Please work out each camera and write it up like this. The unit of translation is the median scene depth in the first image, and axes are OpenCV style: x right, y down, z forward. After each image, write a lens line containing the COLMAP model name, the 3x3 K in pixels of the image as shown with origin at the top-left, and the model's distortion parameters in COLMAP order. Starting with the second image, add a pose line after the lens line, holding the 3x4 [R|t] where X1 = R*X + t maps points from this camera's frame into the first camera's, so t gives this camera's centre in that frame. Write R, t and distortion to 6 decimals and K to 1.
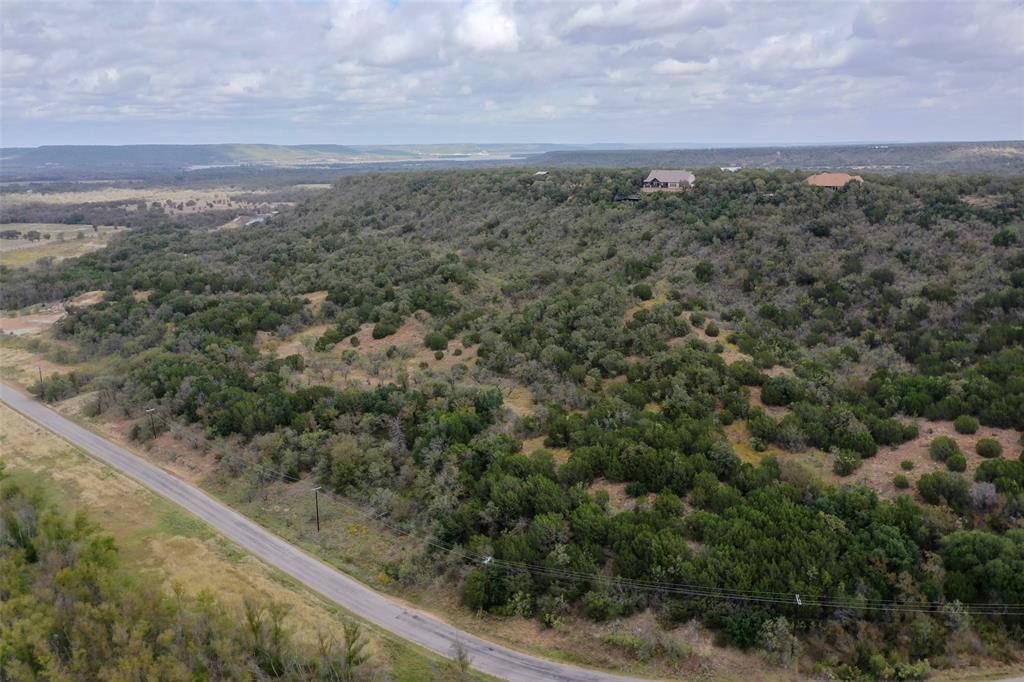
lens RADIAL K [[814.0, 0, 512.0], [0, 814.0, 341.0], [0, 0, 1]] dist [-0.004510, 0.008651]
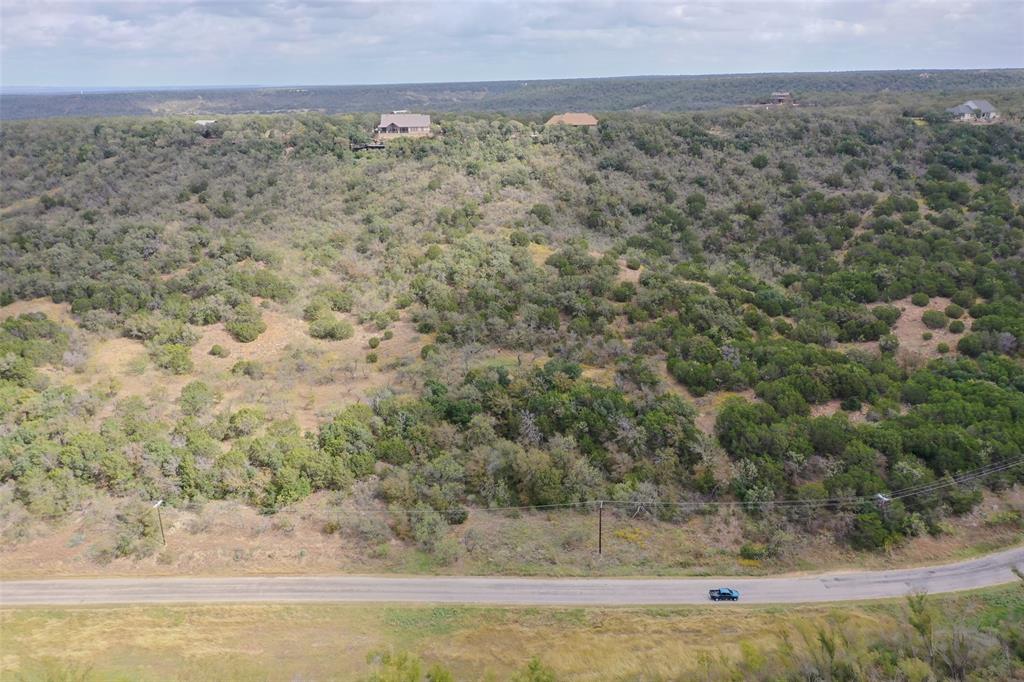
lens RADIAL K [[814.0, 0, 512.0], [0, 814.0, 341.0], [0, 0, 1]] dist [-0.004510, 0.008651]
pose [[0.745815, -0.197905, 0.636077, -0.397755], [0.156750, 0.980177, 0.121174, -0.048426], [-0.647449, 0.009332, 0.762052, 0.208771]]
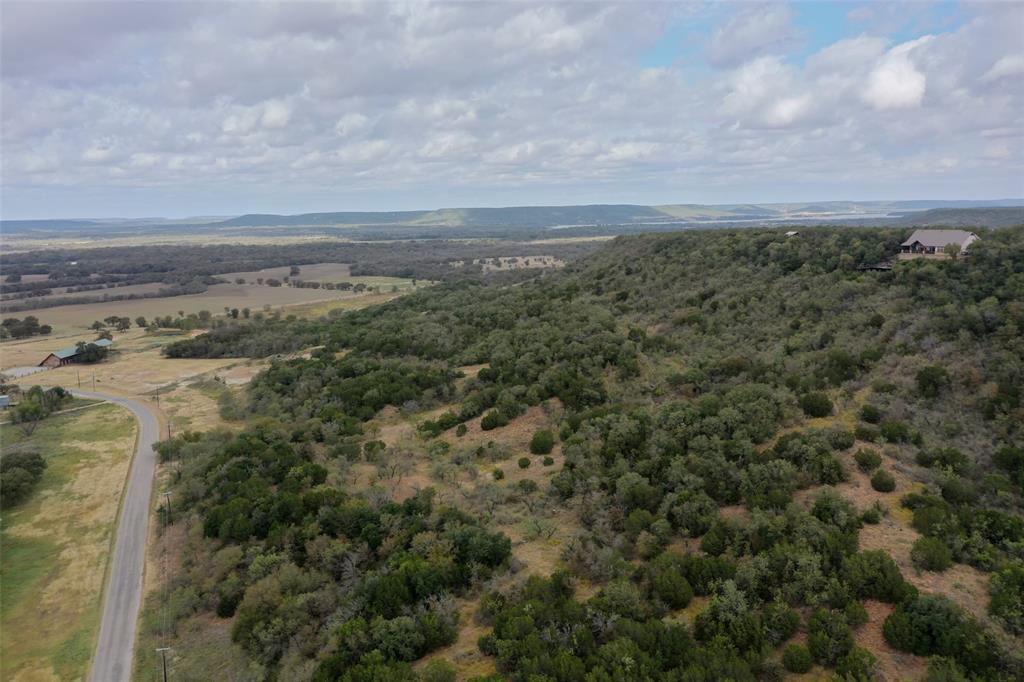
lens RADIAL K [[814.0, 0, 512.0], [0, 814.0, 341.0], [0, 0, 1]] dist [-0.004510, 0.008651]
pose [[0.904462, 0.059251, -0.422419, 0.172863], [-0.089133, 0.994697, -0.051324, -0.044569], [0.417137, 0.084072, 0.904947, 0.214145]]
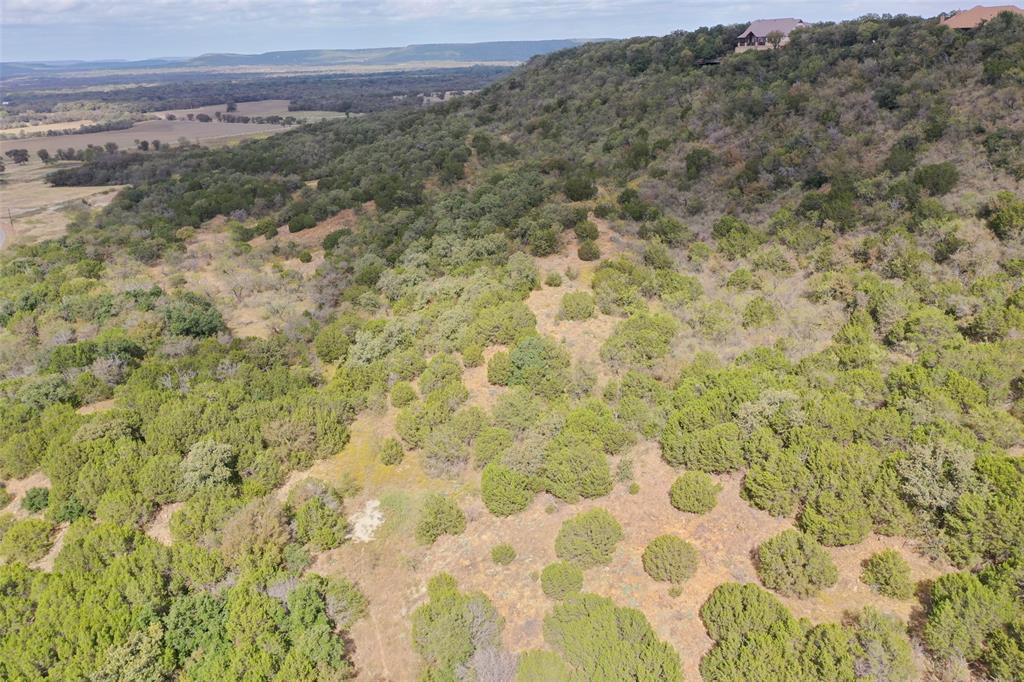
lens RADIAL K [[814.0, 0, 512.0], [0, 814.0, 341.0], [0, 0, 1]] dist [-0.004510, 0.008651]
pose [[0.912817, 0.120758, -0.390107, 0.314509], [-0.074029, 0.988383, 0.132735, -0.016608], [0.401604, -0.092284, 0.911152, 0.277226]]
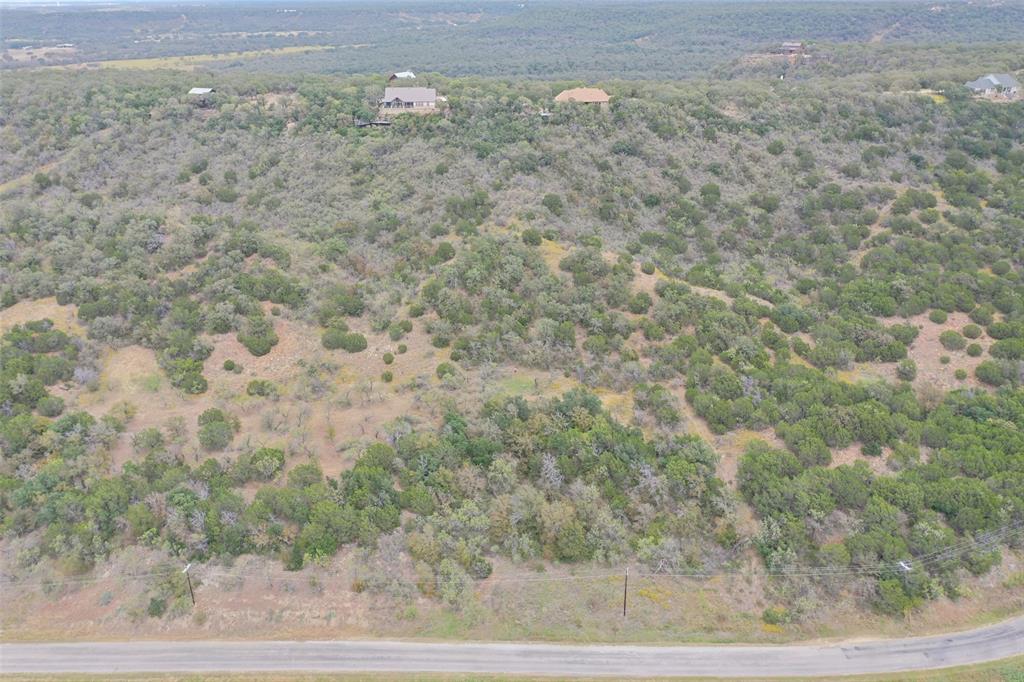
lens RADIAL K [[814.0, 0, 512.0], [0, 814.0, 341.0], [0, 0, 1]] dist [-0.004510, 0.008651]
pose [[0.741003, -0.254088, 0.621574, -0.391197], [0.149582, 0.964848, 0.216089, -0.123091], [-0.654630, -0.067146, 0.752962, 0.227127]]
